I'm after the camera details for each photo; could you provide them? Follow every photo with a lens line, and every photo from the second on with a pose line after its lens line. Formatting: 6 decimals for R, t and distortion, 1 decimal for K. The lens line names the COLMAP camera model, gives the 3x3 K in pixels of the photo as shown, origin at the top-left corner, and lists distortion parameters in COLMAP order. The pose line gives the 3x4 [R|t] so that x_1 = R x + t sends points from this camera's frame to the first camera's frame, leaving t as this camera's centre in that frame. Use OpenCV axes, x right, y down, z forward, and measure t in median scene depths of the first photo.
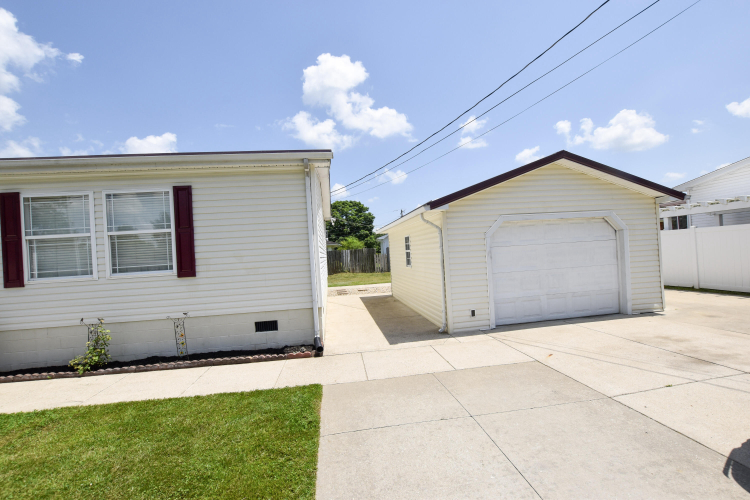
lens RADIAL K [[331.7, 0, 374.8], [0, 331.7, 251.8], [0, 0, 1]] dist [-0.031305, 0.005649]
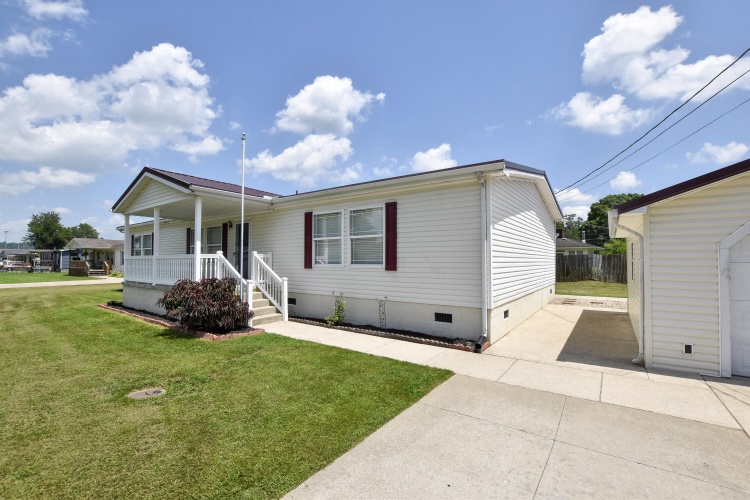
lens RADIAL K [[331.7, 0, 374.8], [0, 331.7, 251.8], [0, 0, 1]] dist [-0.031305, 0.005649]
pose [[0.727342, 0.042541, -0.684955, 0.305557], [-0.040317, 0.999002, 0.019234, -0.022901], [0.685090, 0.013625, 0.728331, -0.028703]]
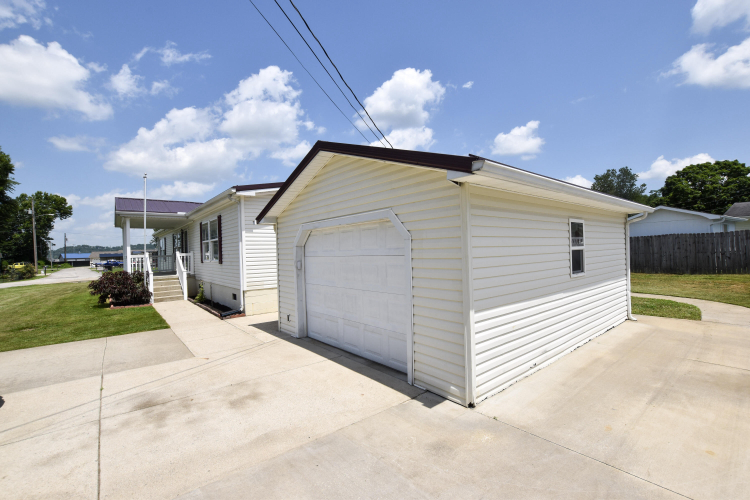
lens RADIAL K [[326.7, 0, 378.8], [0, 326.7, 247.1], [0, 0, 1]] dist [-0.045722, 0.005502]
pose [[0.534719, 0.033569, -0.844363, 1.487745], [0.002189, 0.999152, 0.041109, -0.094134], [0.845027, -0.023830, 0.534192, 0.774719]]
